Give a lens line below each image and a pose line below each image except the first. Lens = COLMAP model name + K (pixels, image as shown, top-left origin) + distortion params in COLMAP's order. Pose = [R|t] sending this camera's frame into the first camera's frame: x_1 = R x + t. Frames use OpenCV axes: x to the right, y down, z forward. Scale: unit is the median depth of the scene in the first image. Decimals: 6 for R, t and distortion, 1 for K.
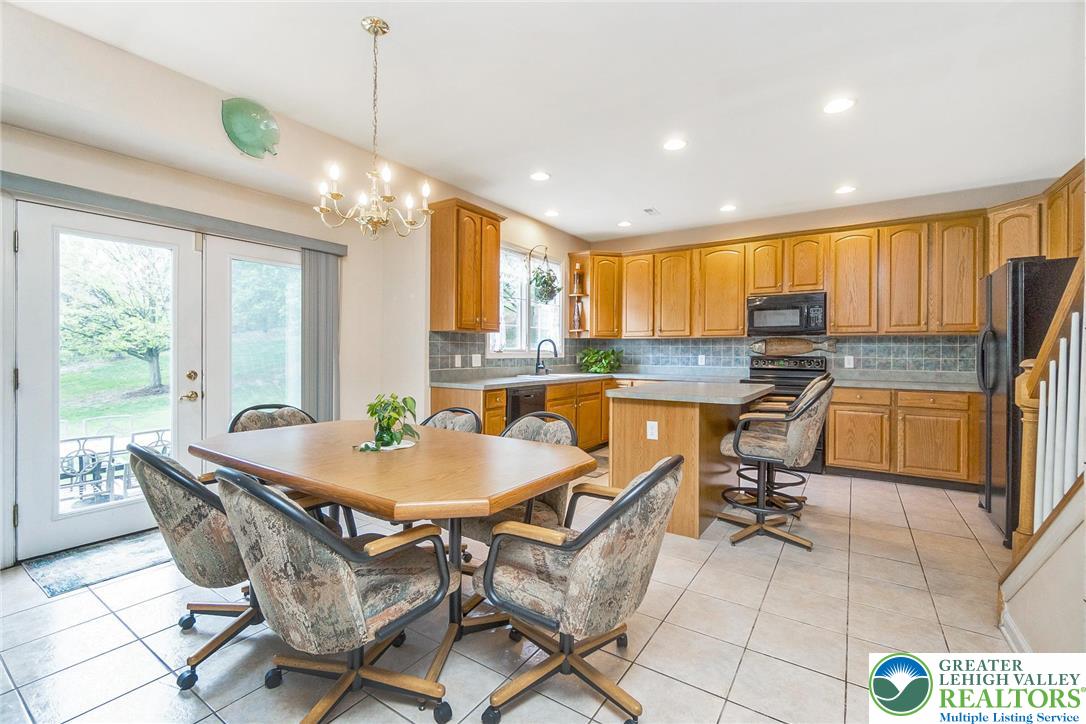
lens RADIAL K [[472.5, 0, 544.6], [0, 472.5, 345.3], [0, 0, 1]] dist [-0.000812, 0.000788]
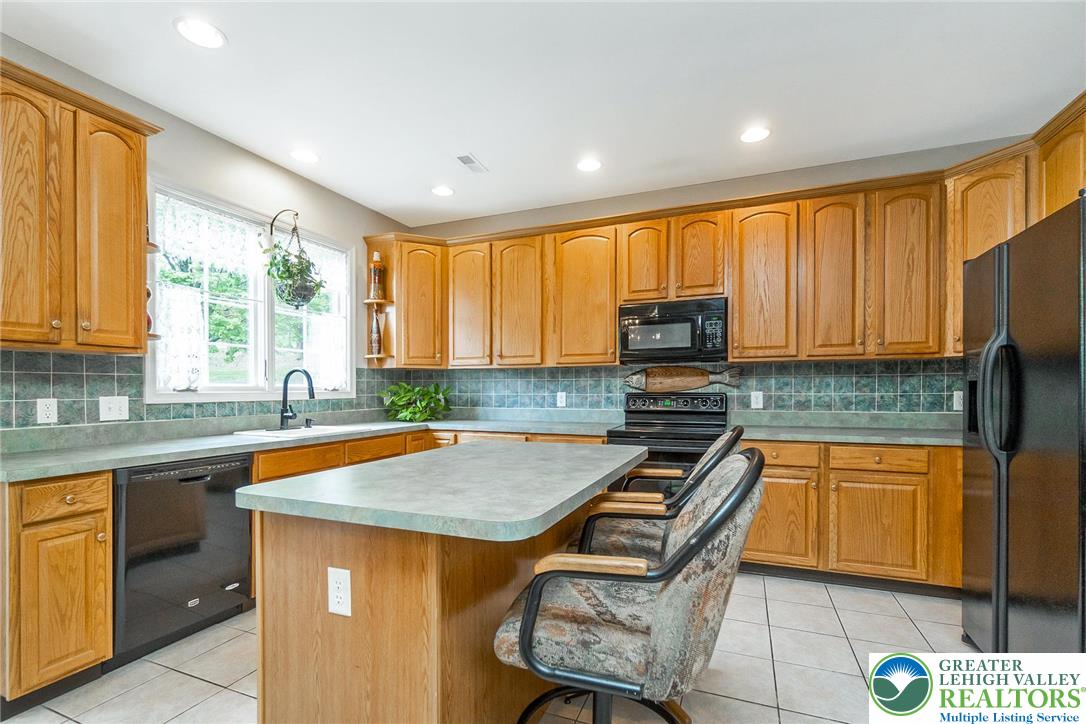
lens RADIAL K [[488.0, 0, 550.0], [0, 488.0, 385.1], [0, 0, 1]] dist [-0.001248, -0.001084]
pose [[0.978951, -0.008290, 0.203929, 0.195089], [0.006624, 0.999939, 0.008850, 0.004718], [-0.203990, -0.007313, 0.978946, 0.350001]]
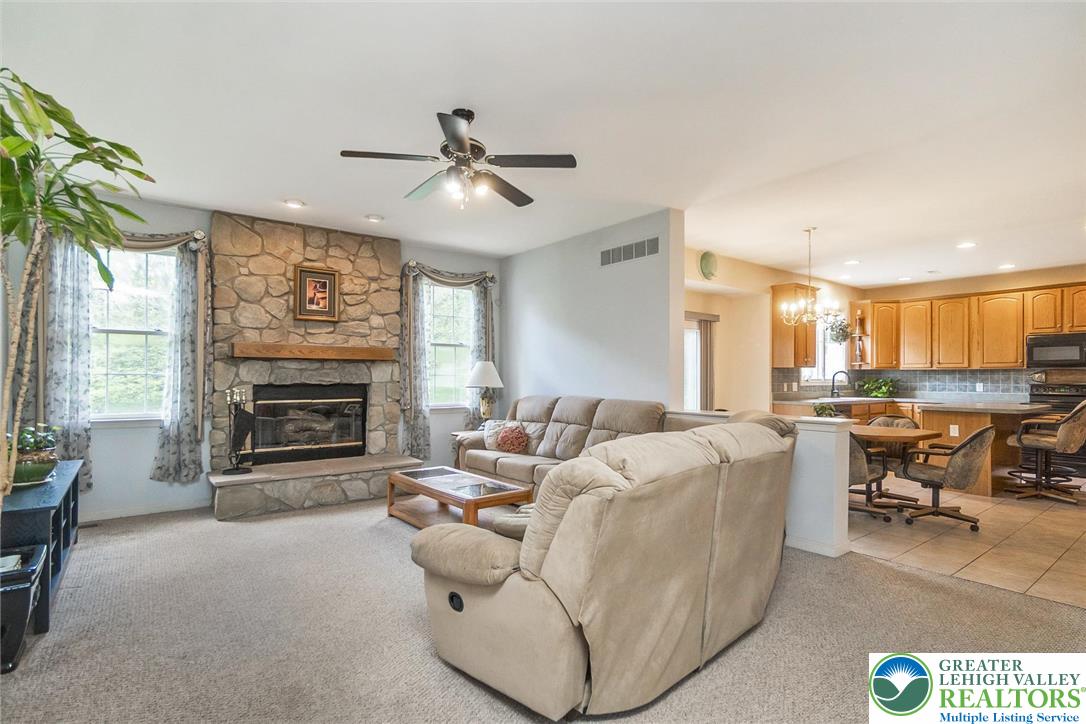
lens RADIAL K [[539.4, 0, 541.7], [0, 539.4, 366.8], [0, 0, 1]] dist [0.003005, 0.000289]
pose [[0.947280, -0.008363, -0.320298, -0.319242], [0.006450, 0.999954, -0.007033, -0.020806], [0.320342, 0.004596, 0.947291, -0.744962]]
